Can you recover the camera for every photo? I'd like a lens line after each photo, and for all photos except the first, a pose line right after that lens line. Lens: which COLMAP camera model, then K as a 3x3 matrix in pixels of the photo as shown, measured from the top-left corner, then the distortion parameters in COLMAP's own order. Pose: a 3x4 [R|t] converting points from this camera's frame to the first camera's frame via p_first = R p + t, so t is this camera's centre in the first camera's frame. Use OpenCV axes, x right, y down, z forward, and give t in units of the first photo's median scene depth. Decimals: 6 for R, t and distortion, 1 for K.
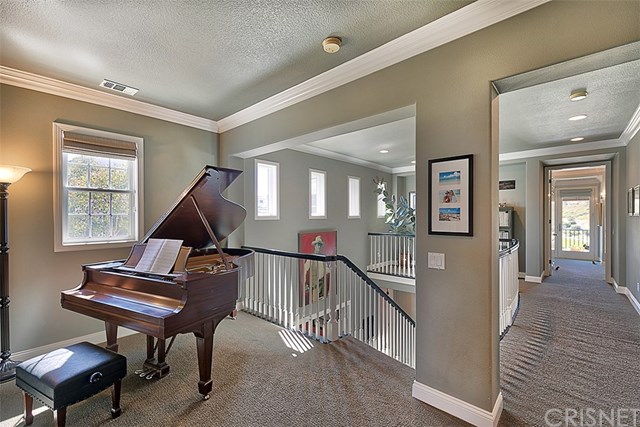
lens RADIAL K [[265.9, 0, 327.5], [0, 265.9, 223.1], [0, 0, 1]] dist [-0.004898, -0.000487]
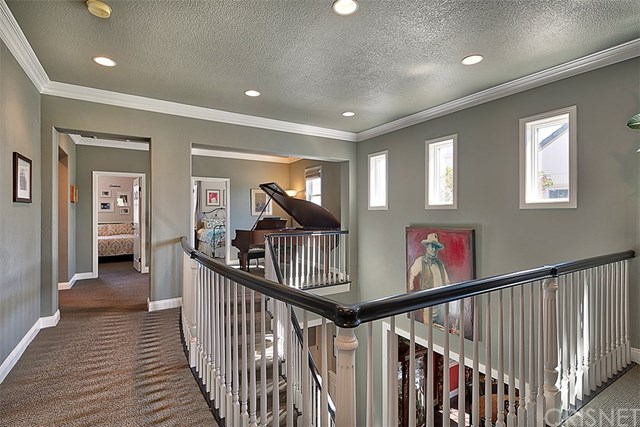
lens RADIAL K [[310.3, 0, 320.4], [0, 310.3, 212.6], [0, 0, 1]] dist [0.003814, 0.000938]
pose [[-0.263085, 0.020084, -0.964564, 0.838786], [0.003924, 0.999797, 0.019748, -0.023895], [0.964765, 0.001411, -0.263110, 0.939323]]
